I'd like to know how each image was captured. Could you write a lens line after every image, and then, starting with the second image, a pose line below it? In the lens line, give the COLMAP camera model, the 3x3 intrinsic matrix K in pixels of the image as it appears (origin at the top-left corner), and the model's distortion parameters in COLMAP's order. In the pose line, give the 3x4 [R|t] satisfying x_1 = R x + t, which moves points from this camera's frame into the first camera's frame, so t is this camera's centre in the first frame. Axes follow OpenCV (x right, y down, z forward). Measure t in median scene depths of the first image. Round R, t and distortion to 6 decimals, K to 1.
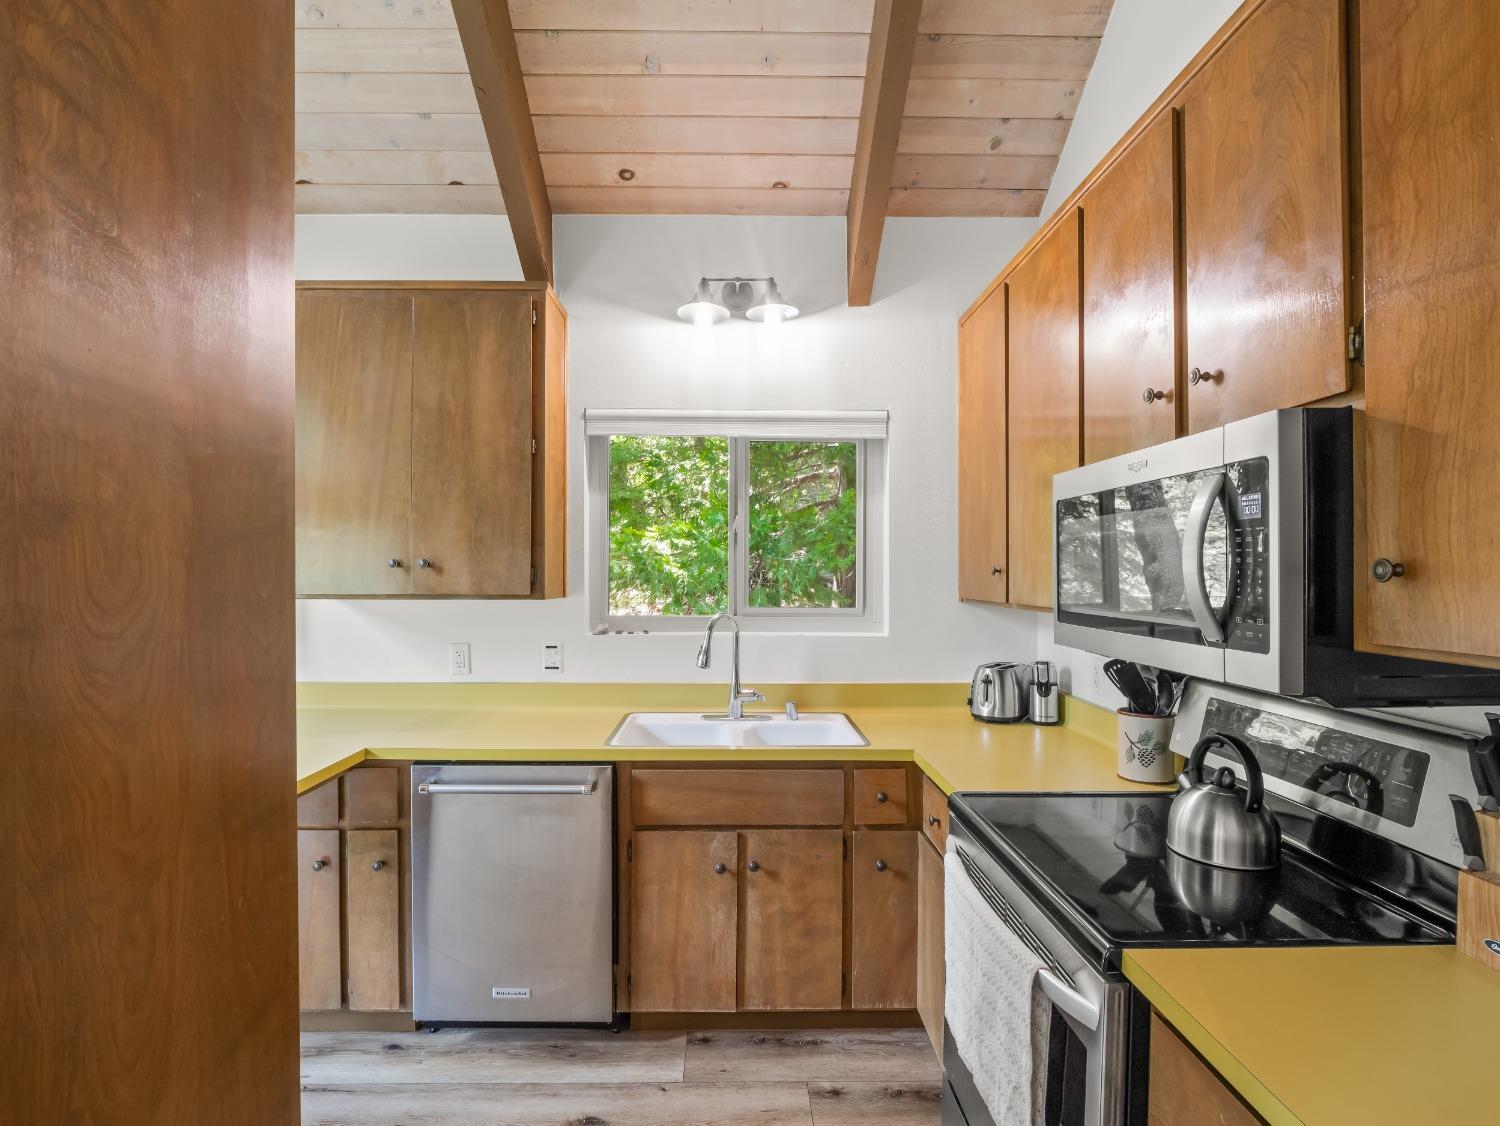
lens RADIAL K [[739.9, 0, 747.7], [0, 739.9, 572.3], [0, 0, 1]] dist [-0.016349, -0.000838]
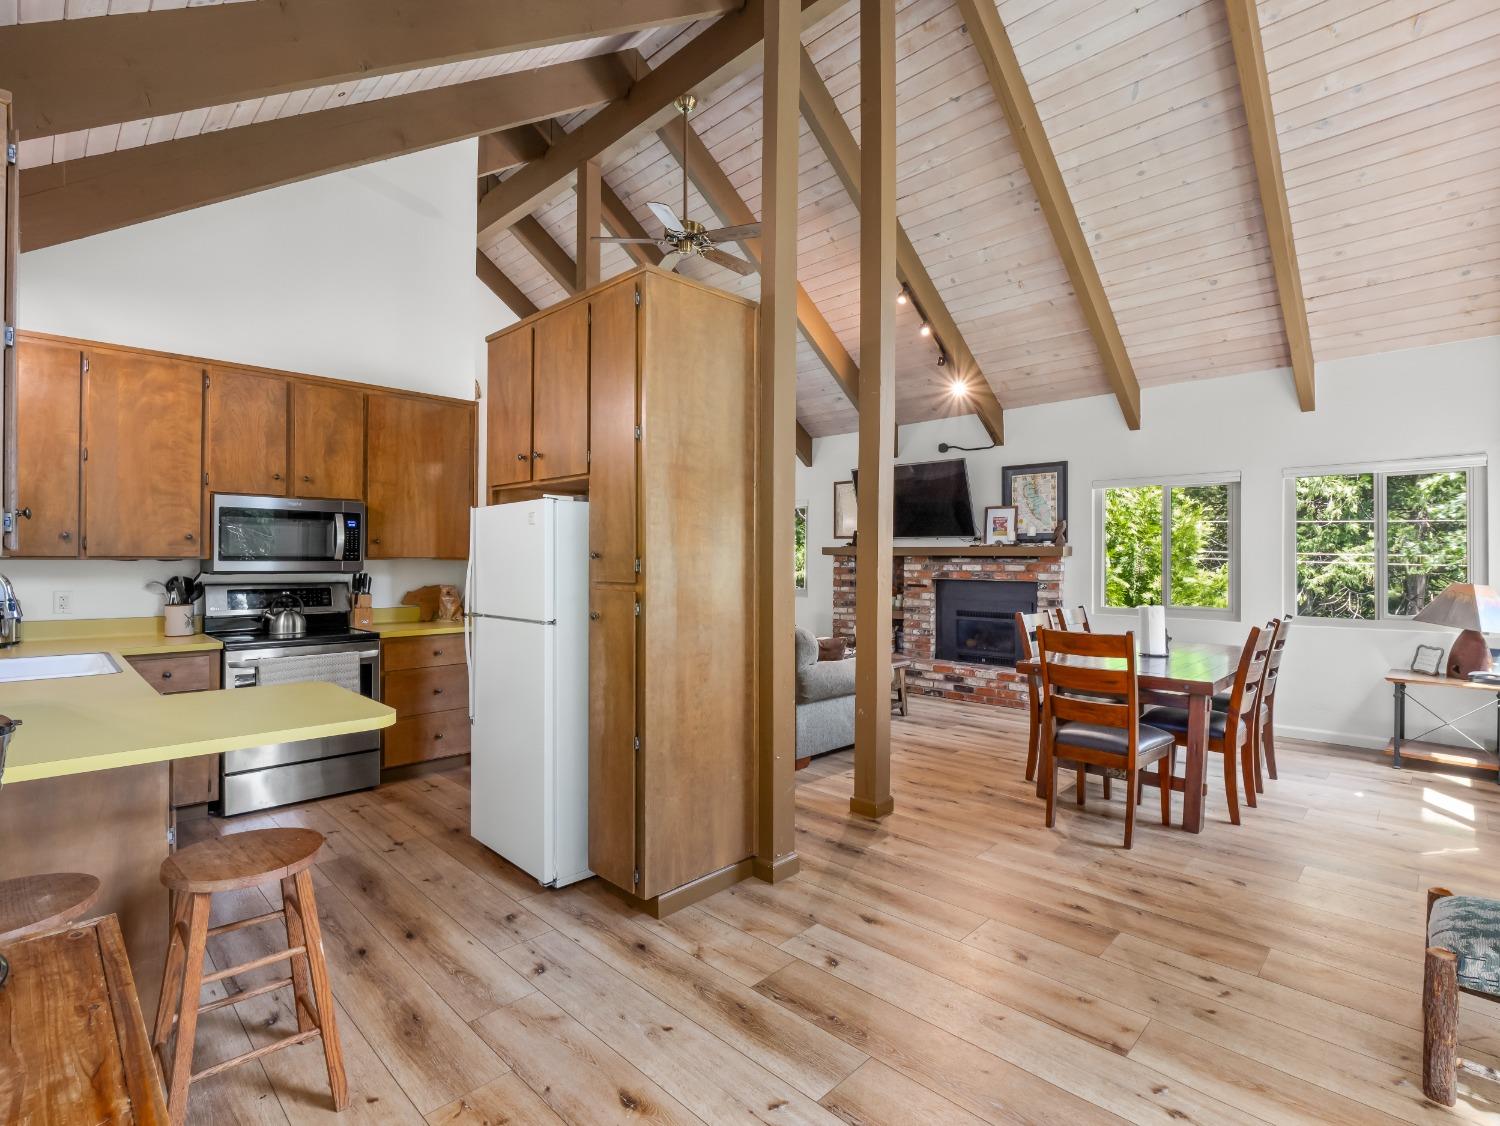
lens RADIAL K [[719.3, 0, 747.4], [0, 719.3, 552.0], [0, 0, 1]] dist [-0.019652, 0.000006]
pose [[-0.702965, 0.000683, 0.711225, -3.308316], [-0.006446, 0.999952, -0.007331, 0.069029], [-0.711196, -0.009738, -0.702927, 2.053330]]
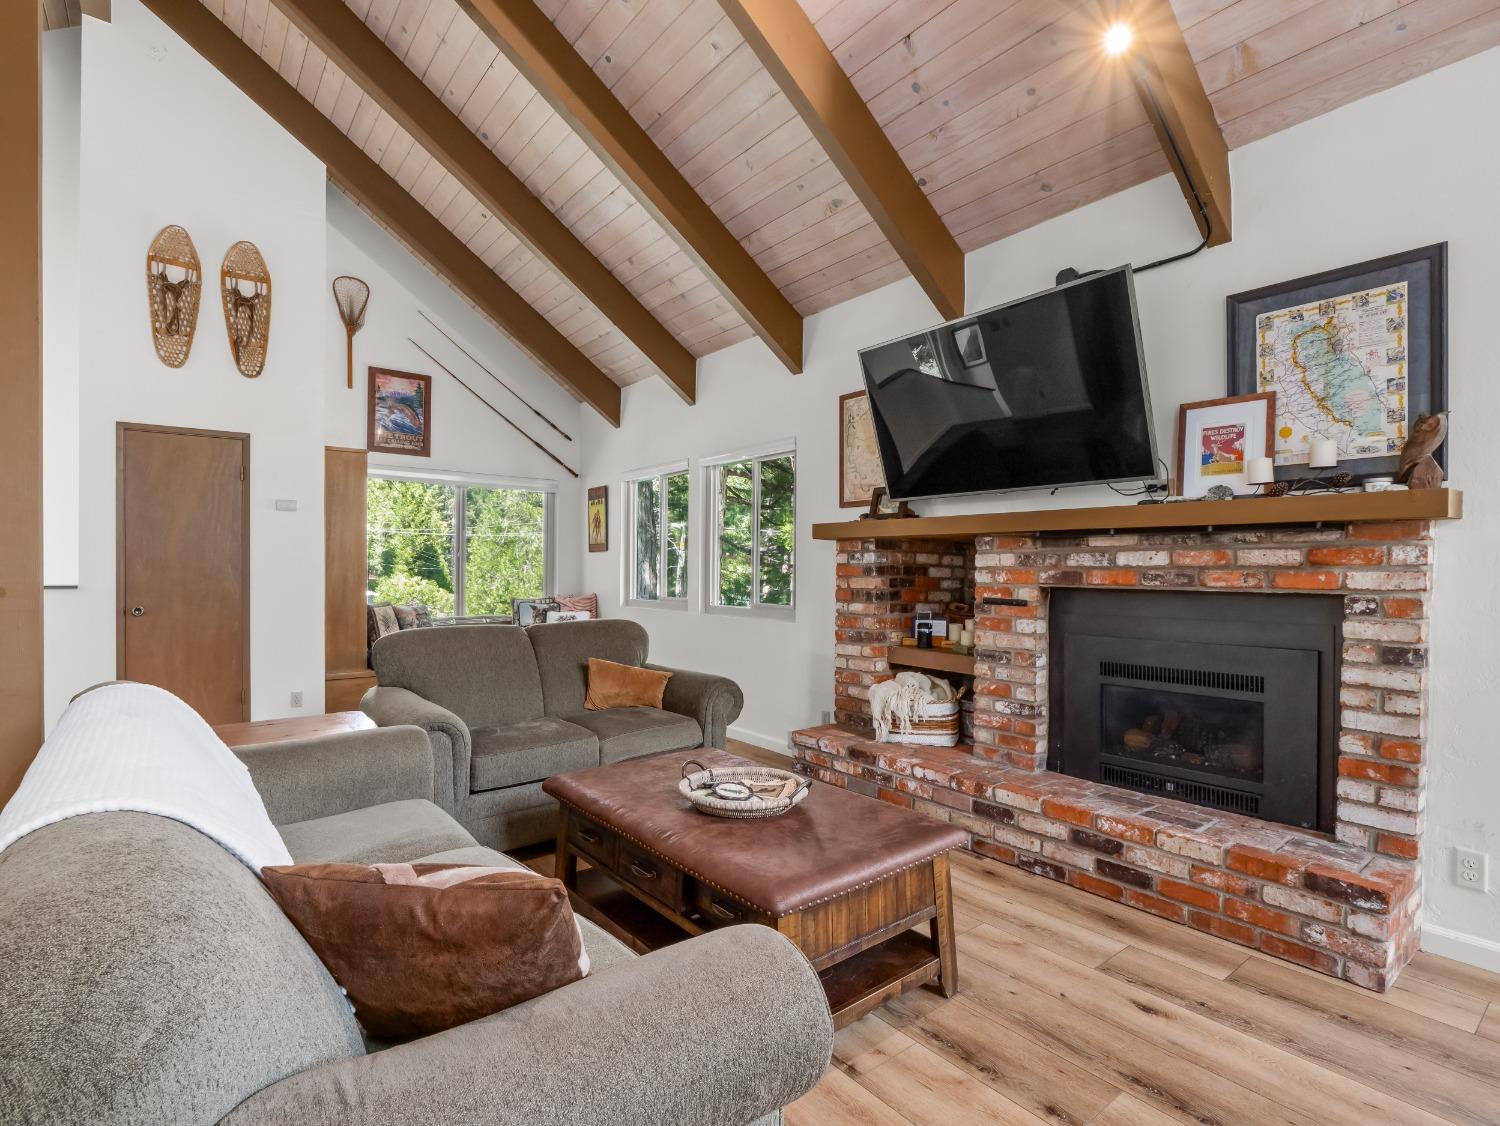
lens RADIAL K [[739.9, 0, 747.7], [0, 739.9, 572.3], [0, 0, 1]] dist [-0.016349, -0.000838]
pose [[-0.602590, -0.009084, 0.797999, -1.538264], [-0.003871, 0.999957, 0.008460, 0.173431], [-0.798041, 0.002008, -0.602600, -0.947266]]
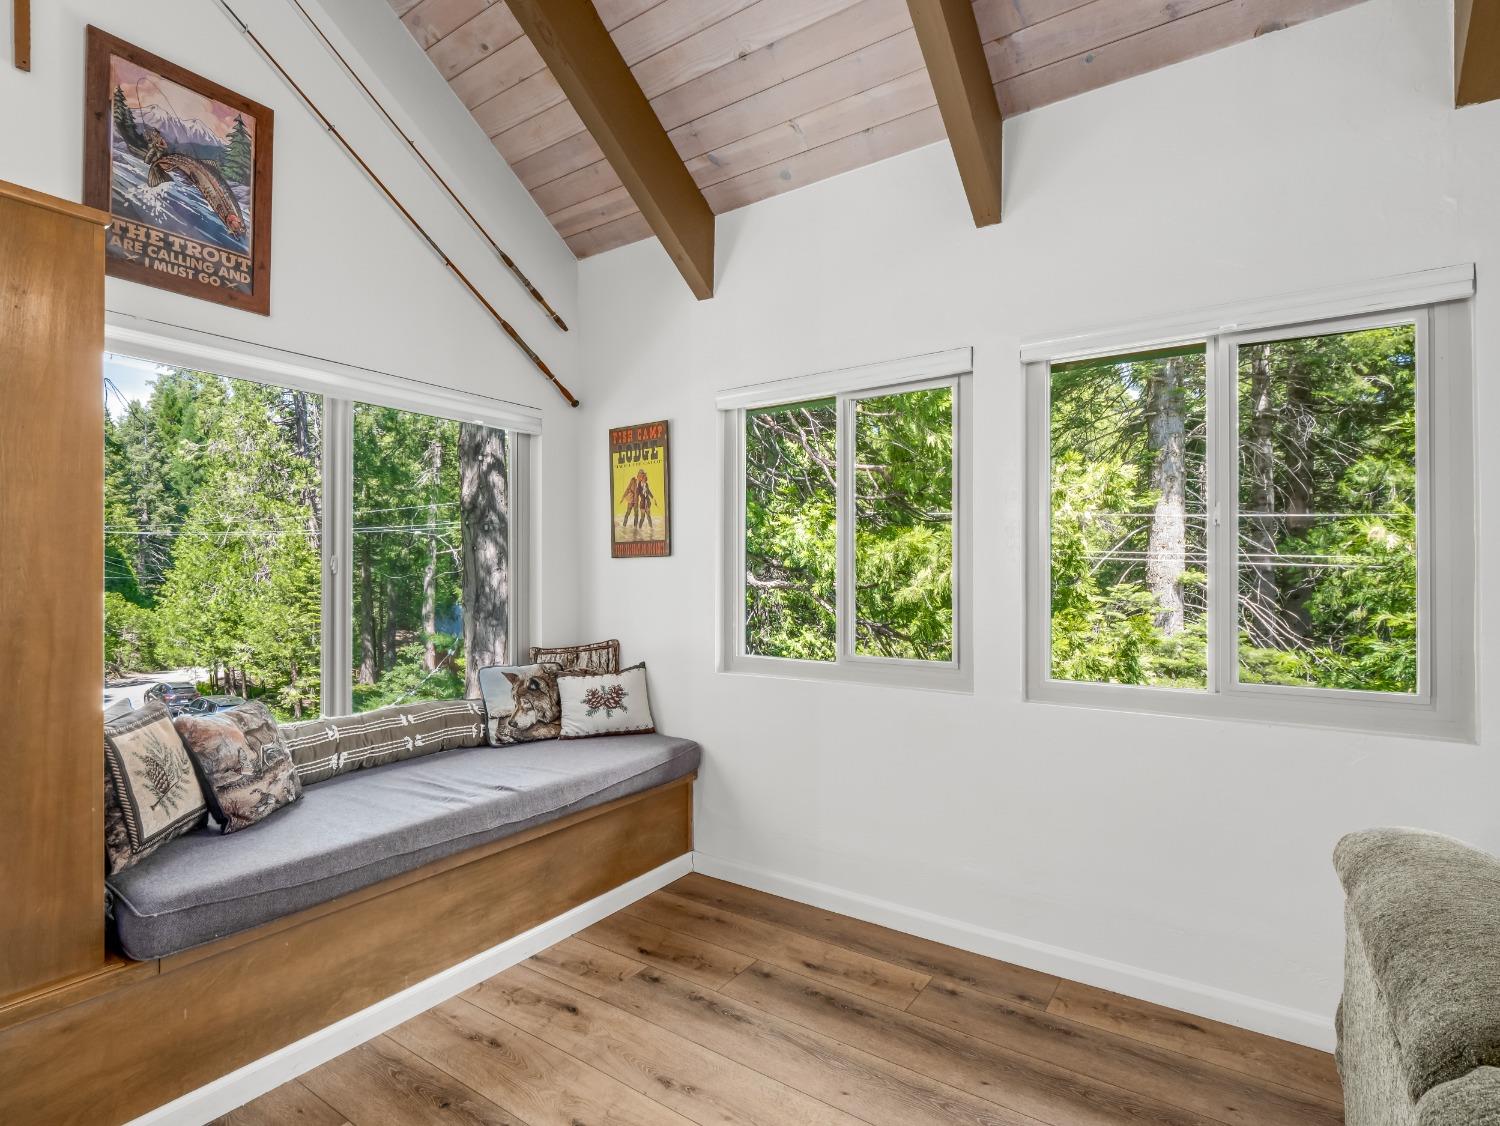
lens RADIAL K [[755.7, 0, 750.0], [0, 755.7, 563.0], [0, 0, 1]] dist [-0.011592, 0.000860]
pose [[-0.814365, 0.007617, 0.580302, 1.846575], [0.002465, 0.999950, -0.009666, 0.116200], [-0.580347, -0.006441, -0.814344, -1.404835]]
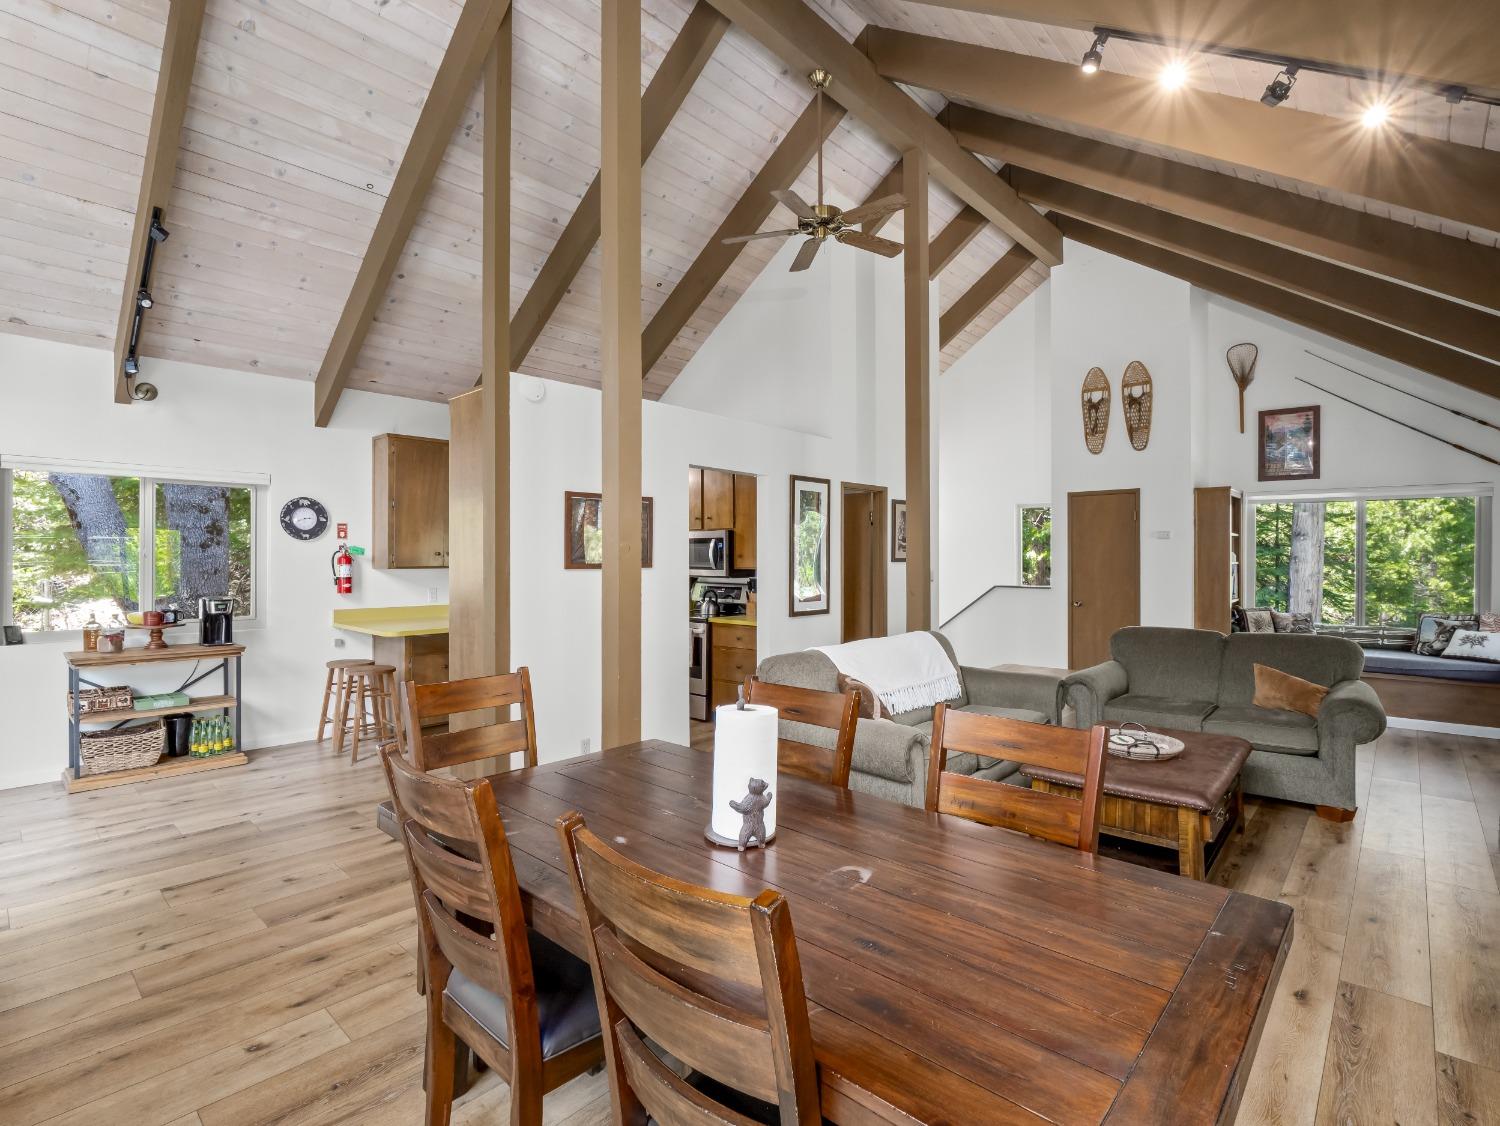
lens RADIAL K [[734.7, 0, 756.1], [0, 734.7, 557.1], [0, 0, 1]] dist [-0.021496, 0.000179]
pose [[0.678431, -0.002654, 0.734659, -3.215540], [0.002561, 0.999996, 0.001247, -0.002861], [-0.734660, 0.001036, 0.678435, -2.987871]]
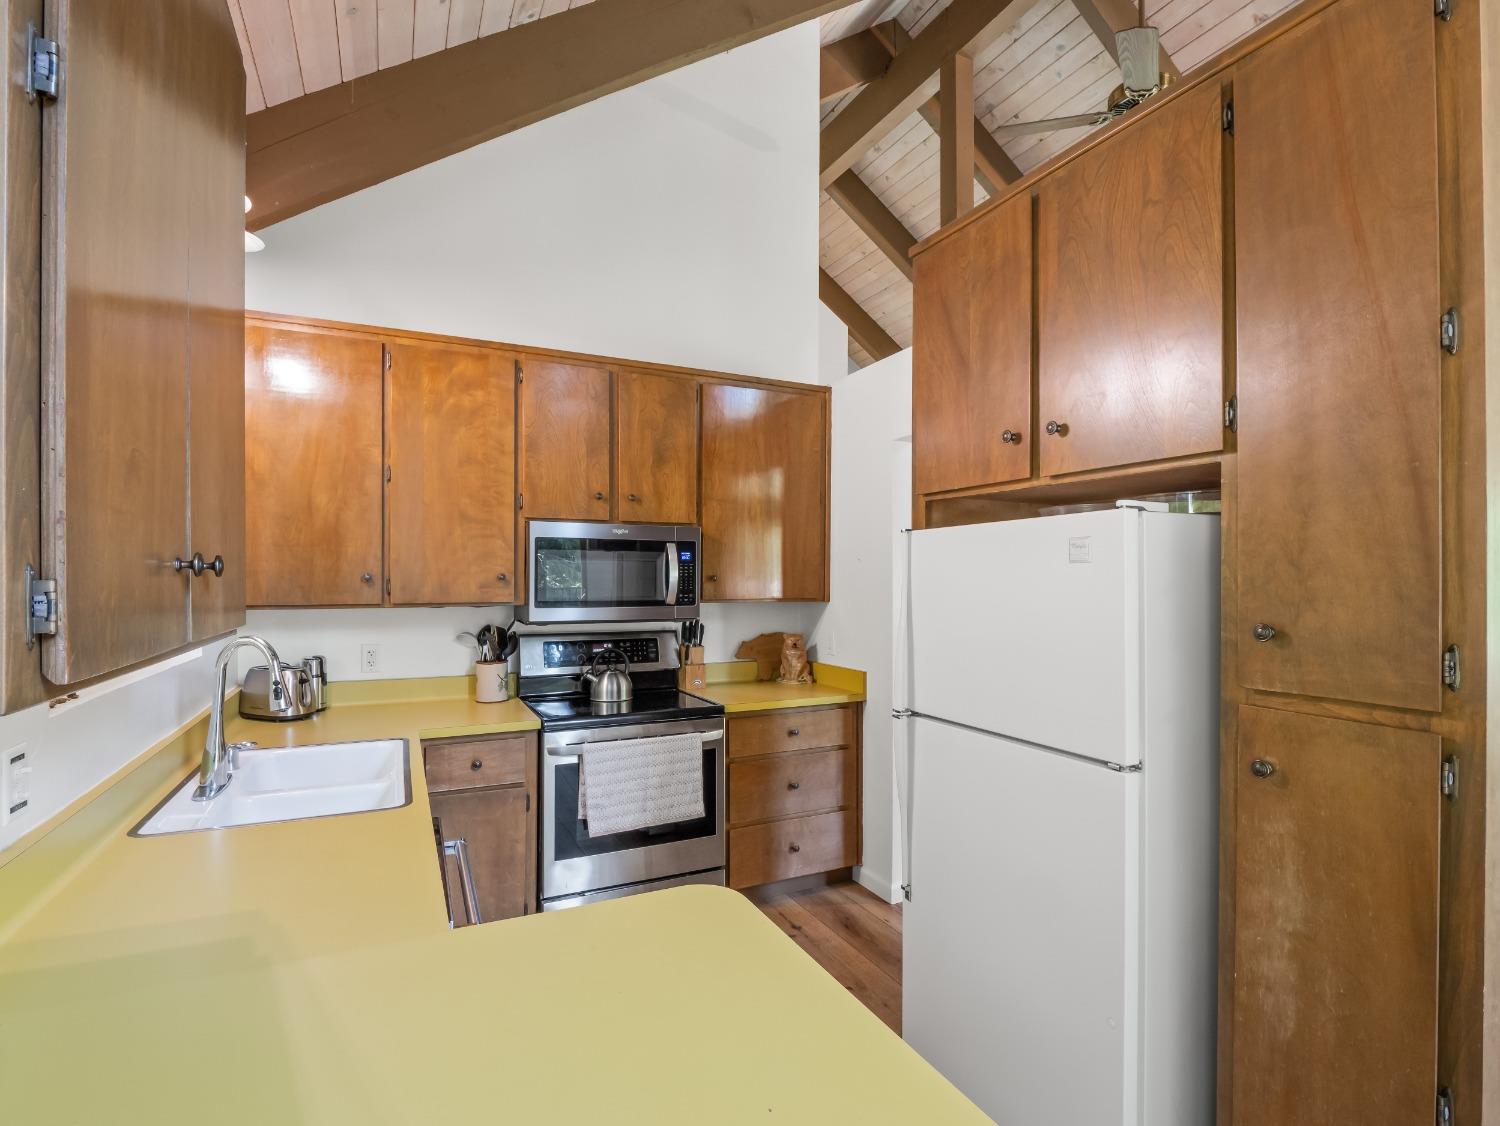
lens RADIAL K [[722.1, 0, 743.0], [0, 722.1, 571.0], [0, 0, 1]] dist [-0.016463, 0.000438]
pose [[-0.418344, 0.003788, 0.908281, -1.911314], [-0.003343, 0.999978, -0.005710, -0.014619], [-0.908283, -0.005425, -0.418322, 1.881580]]
